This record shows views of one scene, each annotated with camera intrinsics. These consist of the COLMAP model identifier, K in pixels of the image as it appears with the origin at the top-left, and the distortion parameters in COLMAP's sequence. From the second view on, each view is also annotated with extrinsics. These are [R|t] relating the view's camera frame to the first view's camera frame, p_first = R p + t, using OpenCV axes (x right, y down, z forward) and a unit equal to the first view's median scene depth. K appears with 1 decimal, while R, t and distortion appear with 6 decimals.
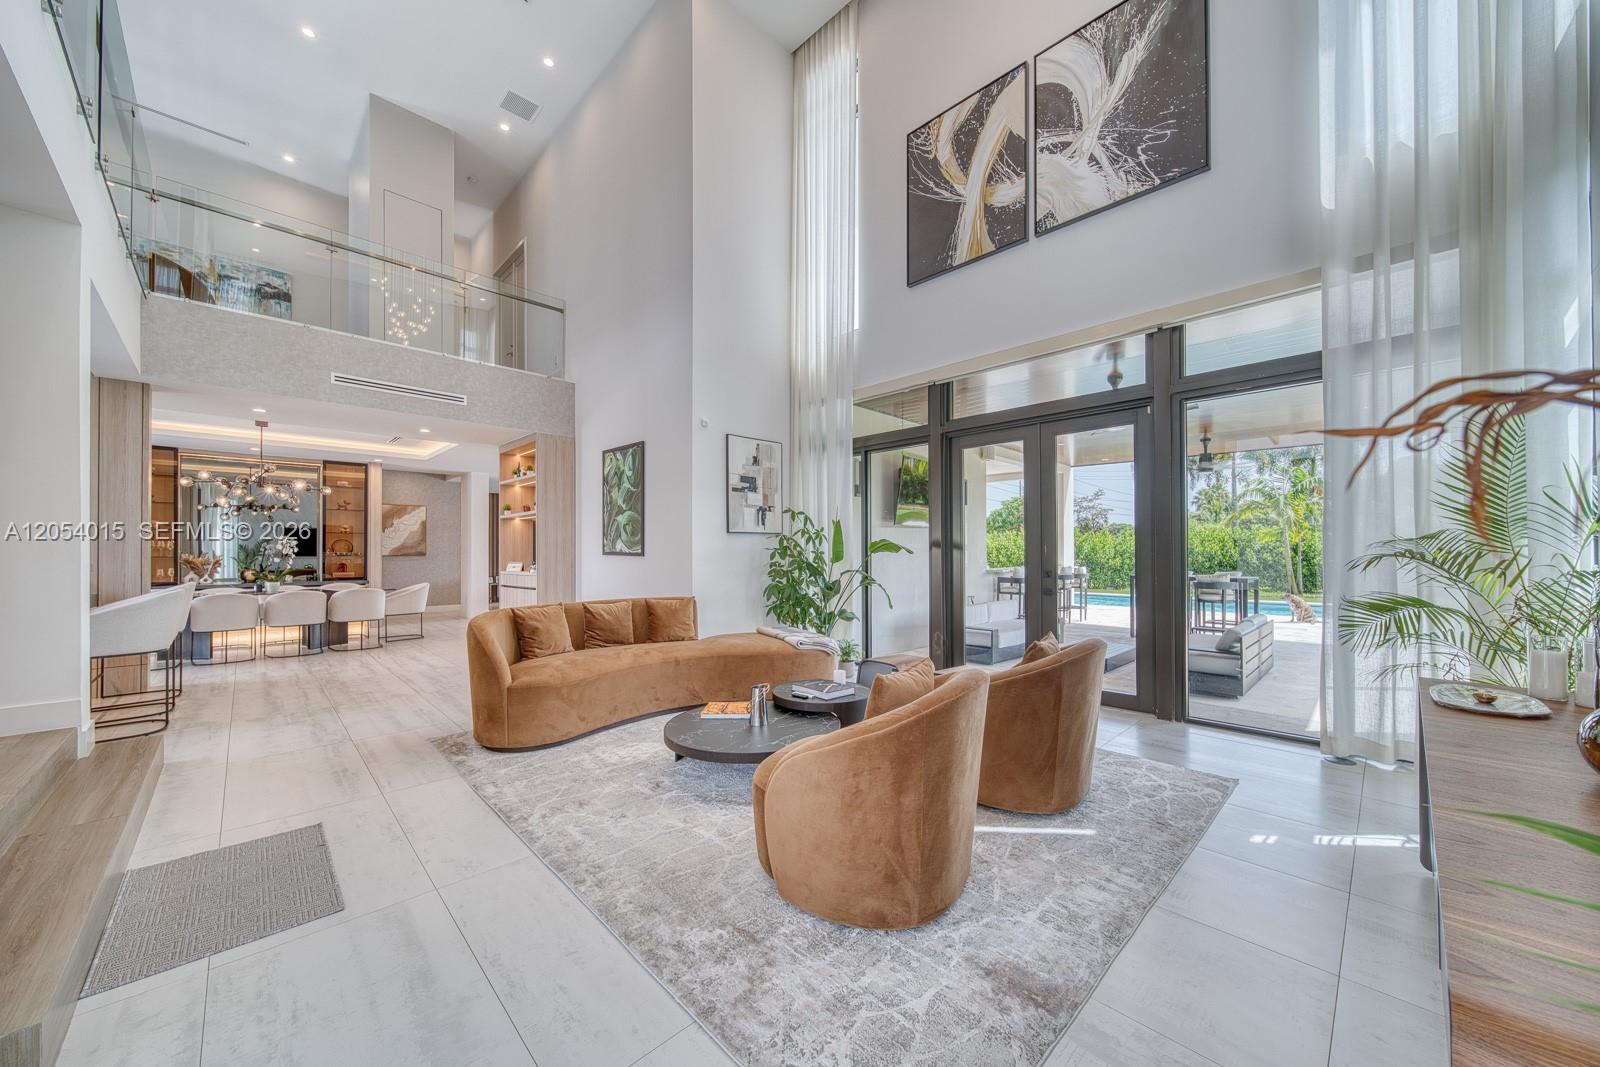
lens RADIAL K [[570.5, 0, 796.4], [0, 570.5, 552.0], [0, 0, 1]] dist [0.002261, -0.002459]
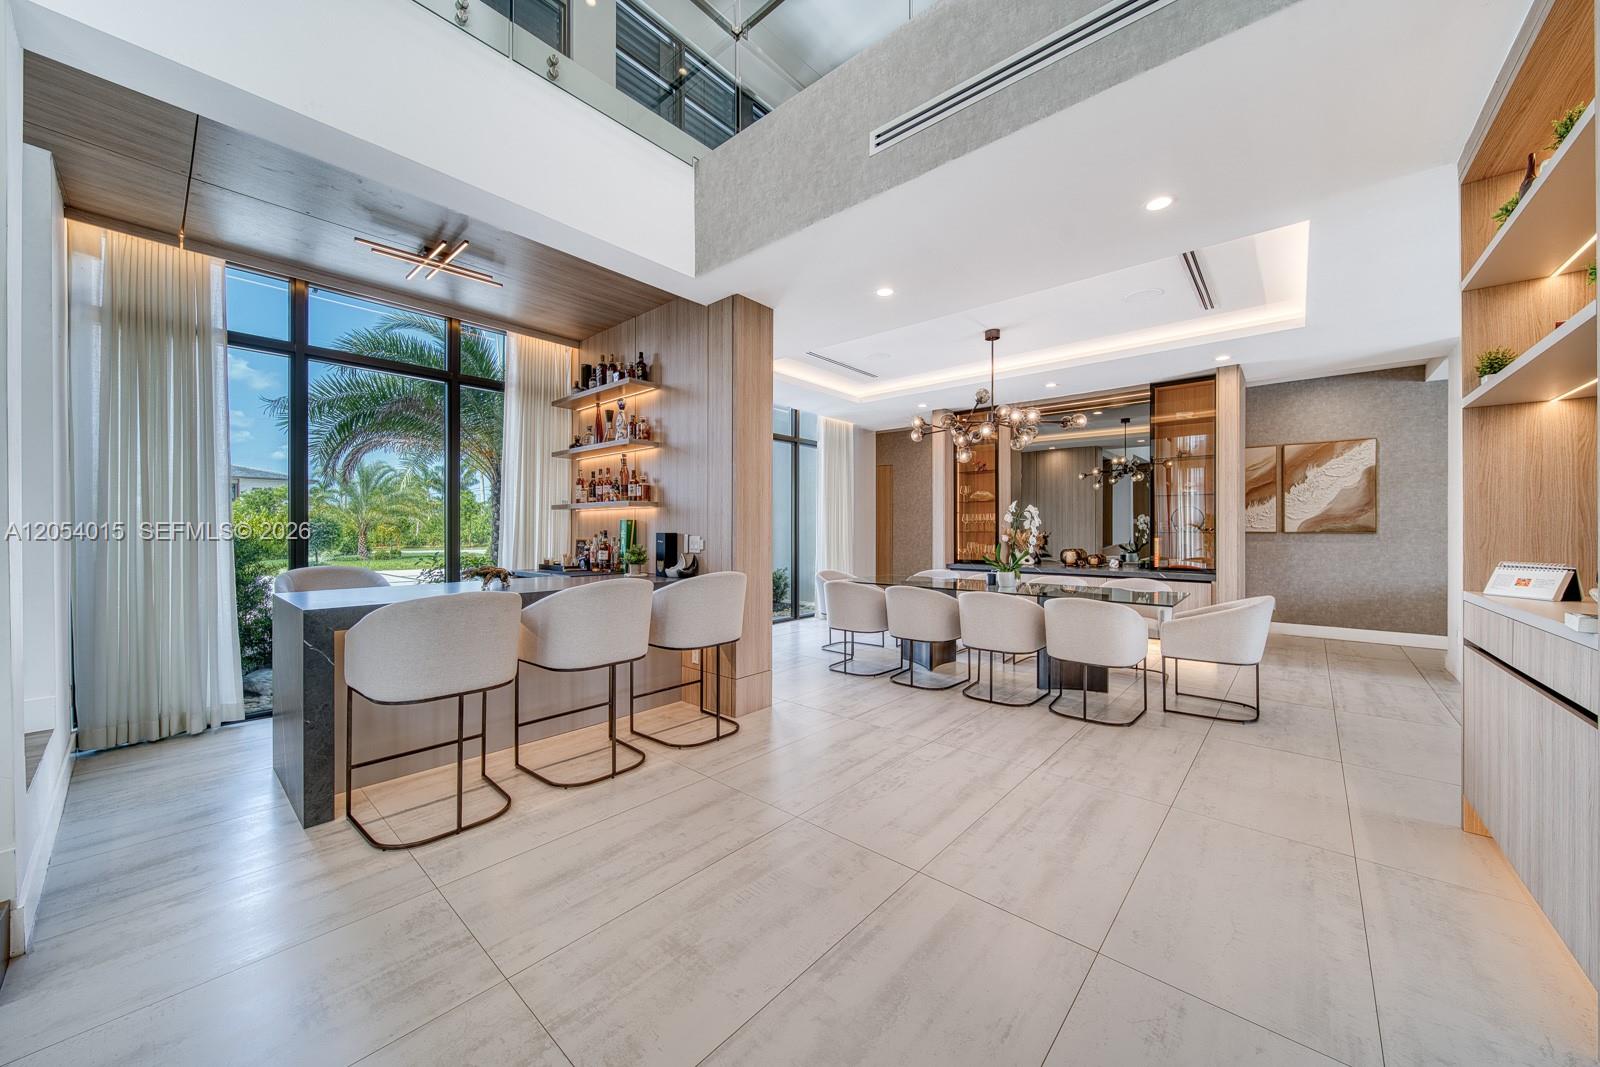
lens RADIAL K [[570.5, 0, 802.1], [0, 570.5, 522.0], [0, 0, 1]] dist [0.002261, -0.002459]
pose [[0.081942, -0.008271, -0.996603, -0.259359], [-0.001387, 0.999964, -0.008413, 0.001559], [0.996636, 0.002072, 0.081927, 0.645657]]
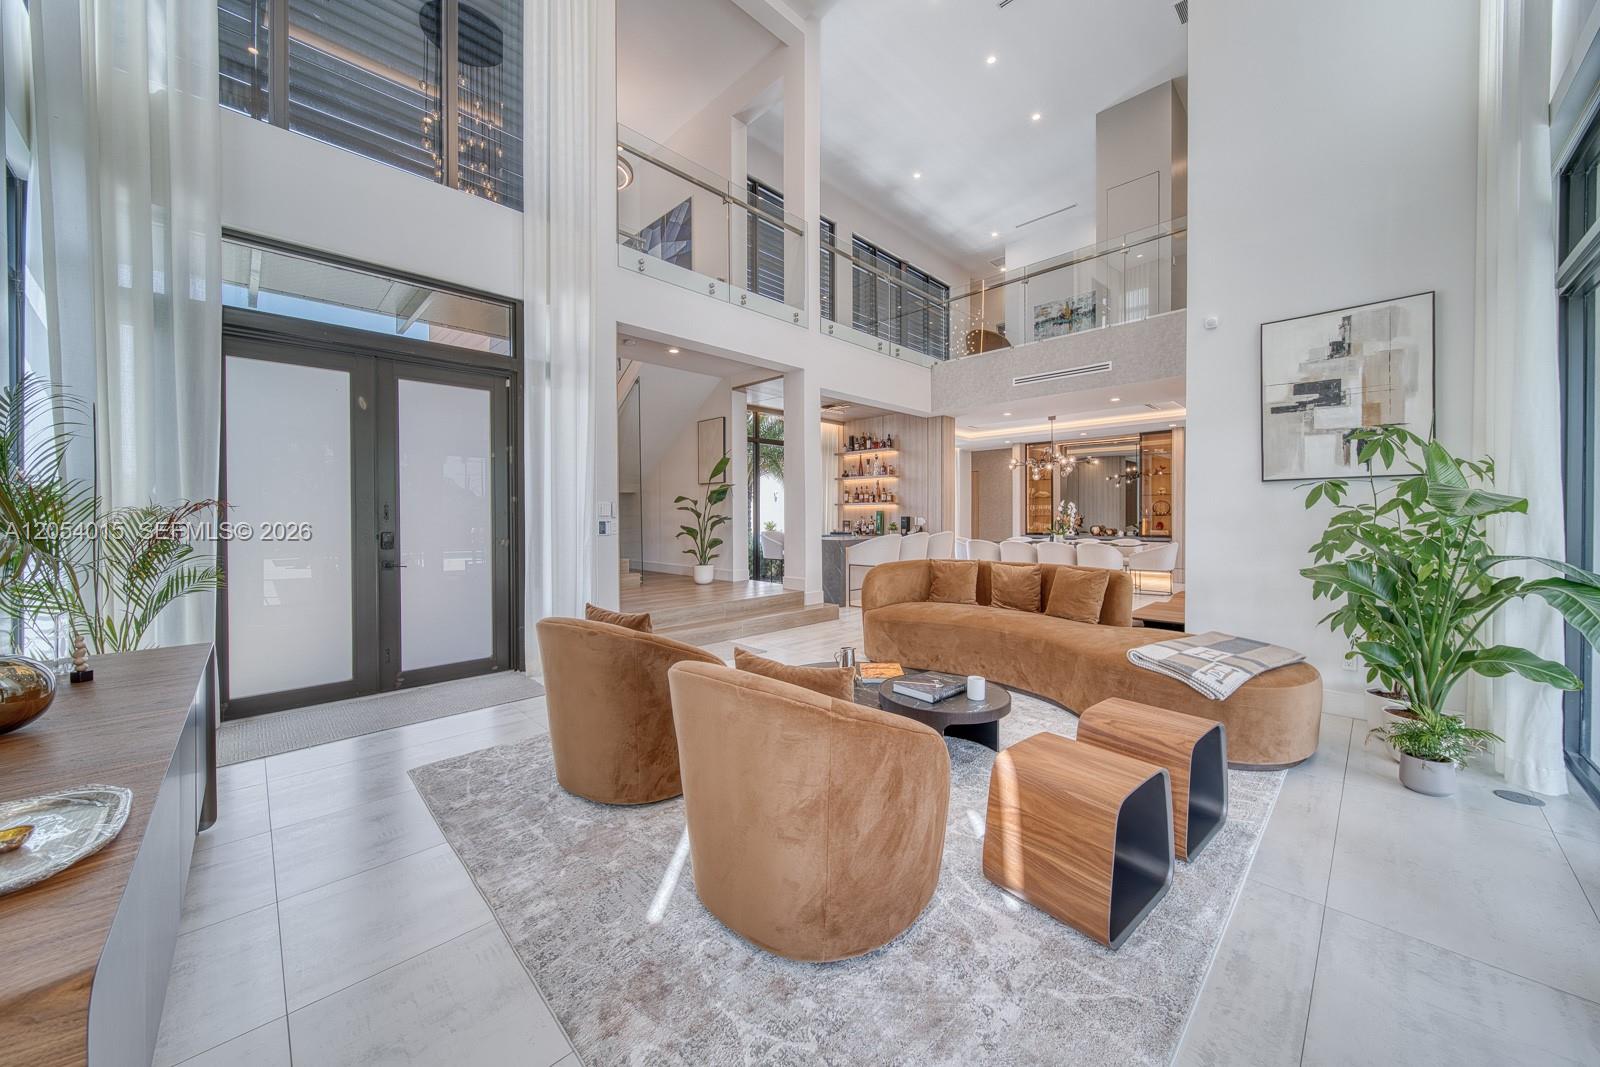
lens RADIAL K [[570.5, 0, 813.2], [0, 570.5, 518.9], [0, 0, 1]] dist [0.002261, -0.002459]
pose [[0.026655, 0.009842, -0.999596, 0.361887], [0.003337, 0.999945, 0.009935, 0.000112], [0.999639, -0.003601, 0.026621, 0.353252]]
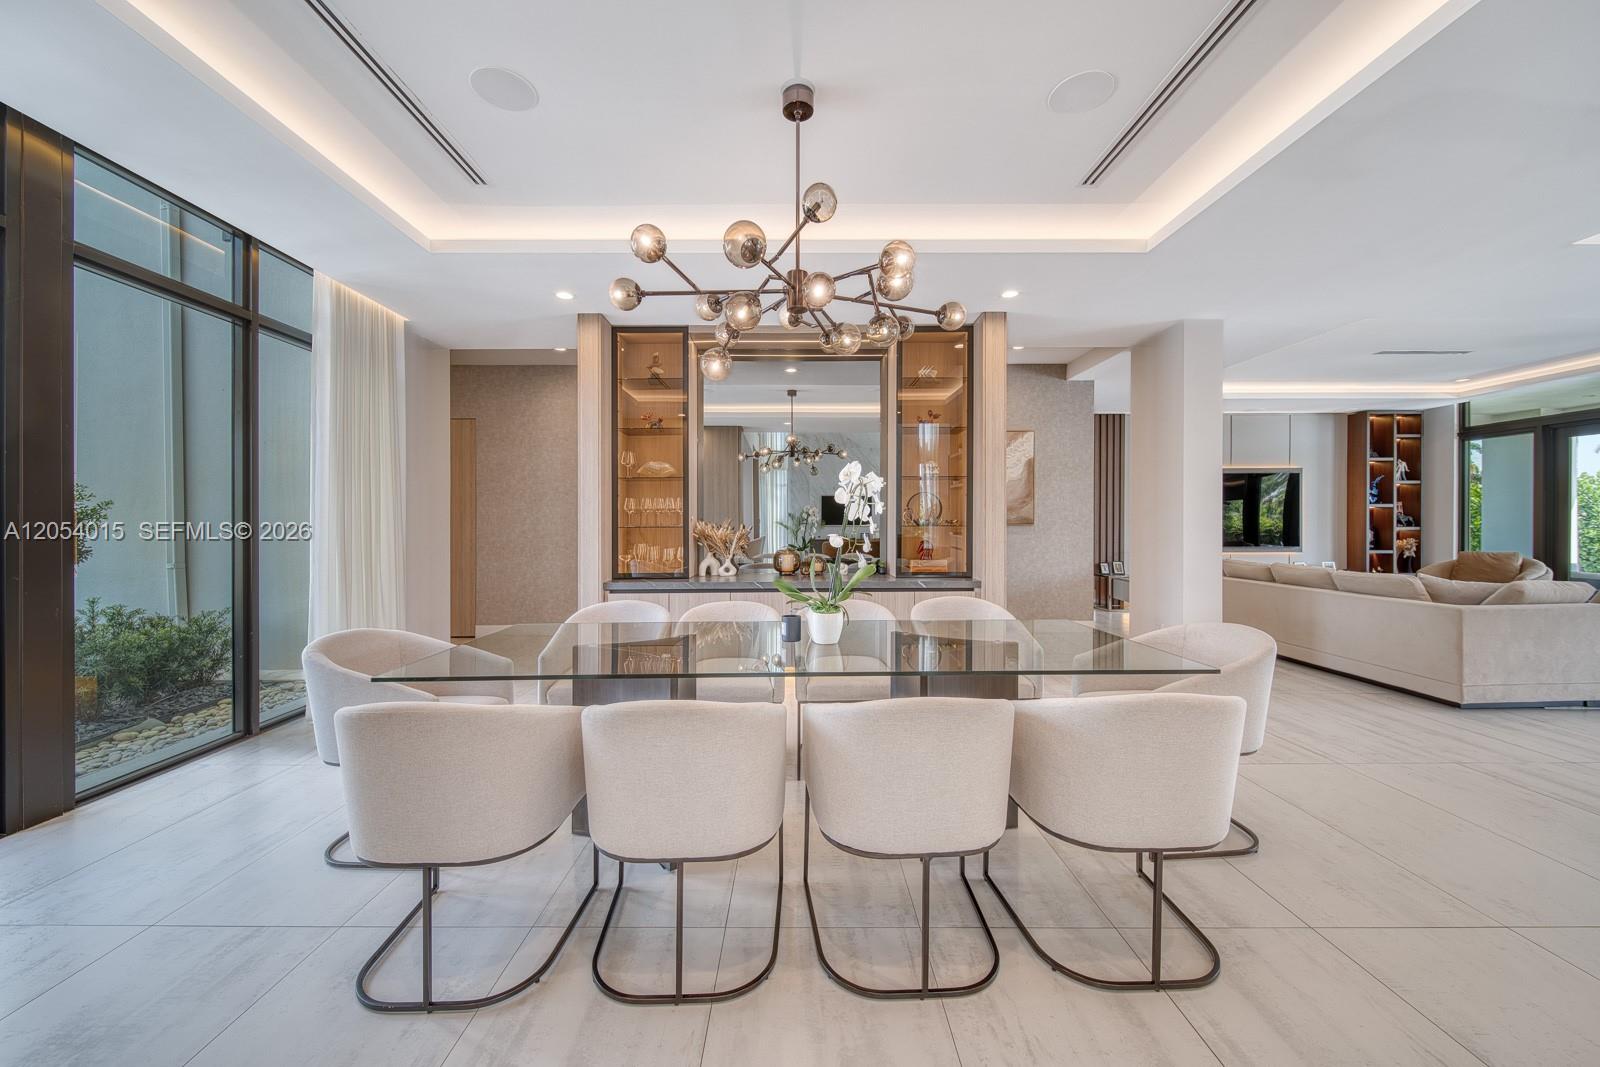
lens RADIAL K [[570.5, 0, 794.1], [0, 570.5, 523.3], [0, 0, 1]] dist [0.002261, -0.002459]
pose [[0.713675, -0.000897, -0.700476, -0.646880], [0.002423, 0.999996, 0.001188, 0.005167], [0.700473, -0.002545, 0.713675, 0.696029]]
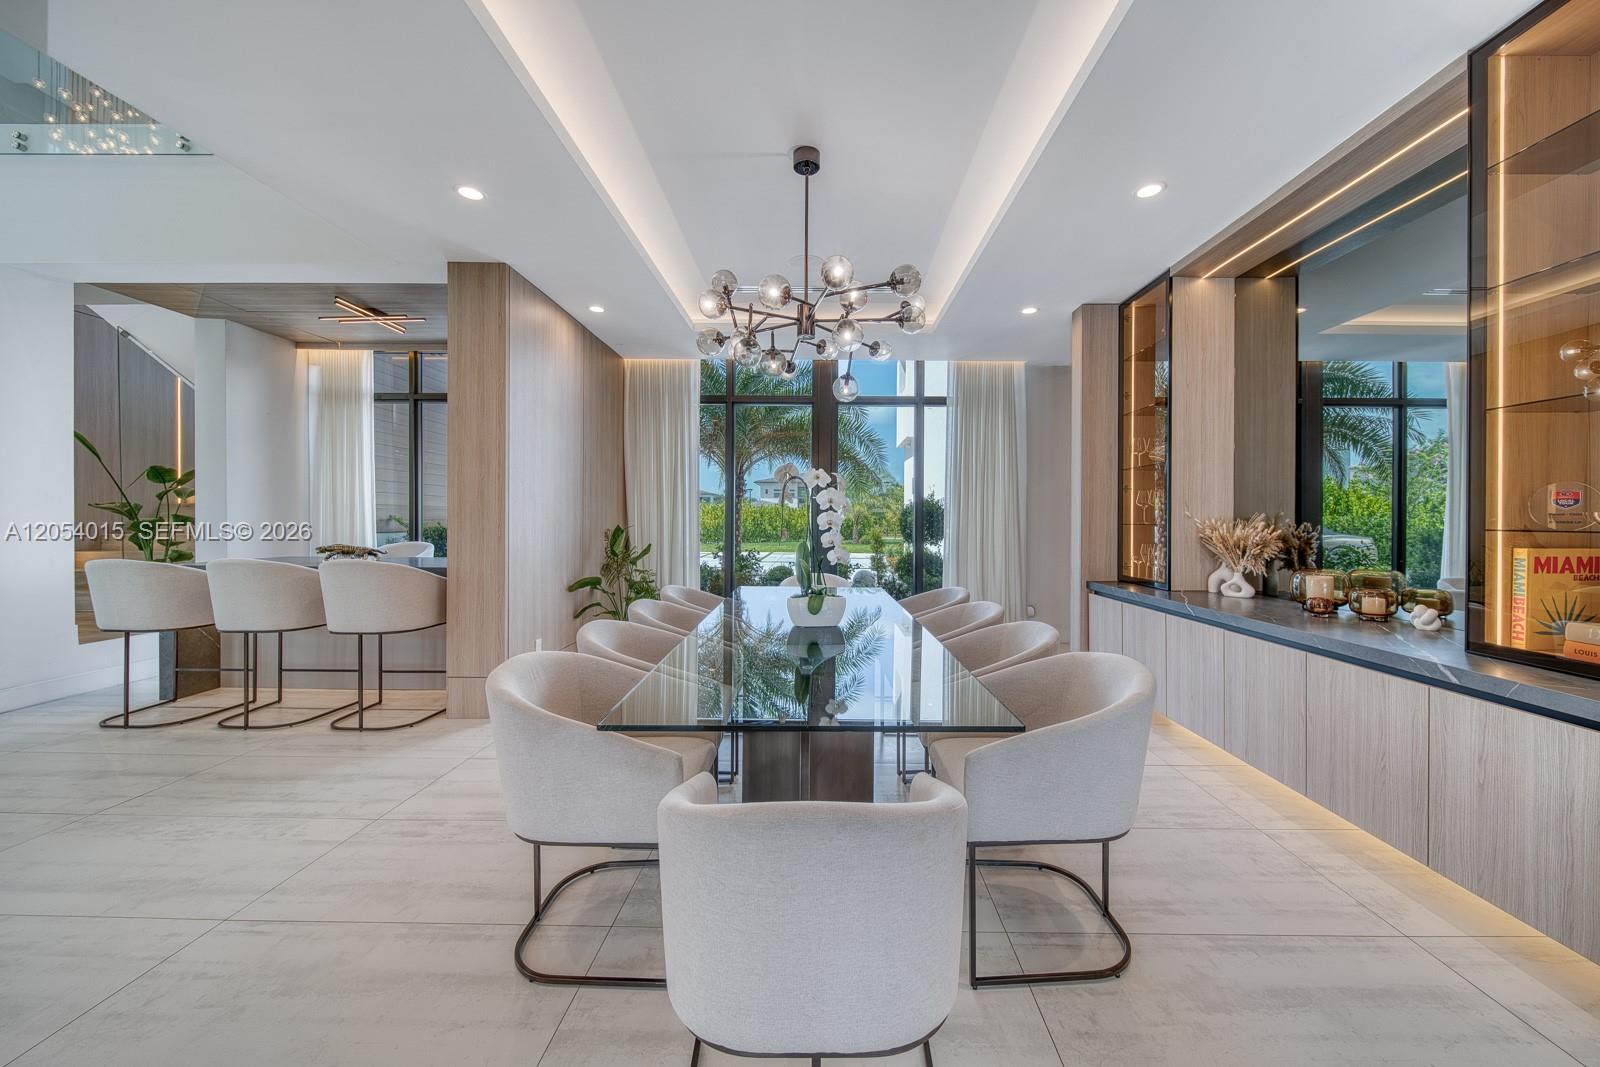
lens RADIAL K [[570.5, 0, 830.4], [0, 570.5, 530.2], [0, 0, 1]] dist [0.002261, -0.002459]
pose [[-0.702111, 0.001988, -0.712065, -0.628082], [-0.003829, 0.999971, 0.006568, 0.011935], [0.712057, 0.007338, -0.702083, 1.137322]]
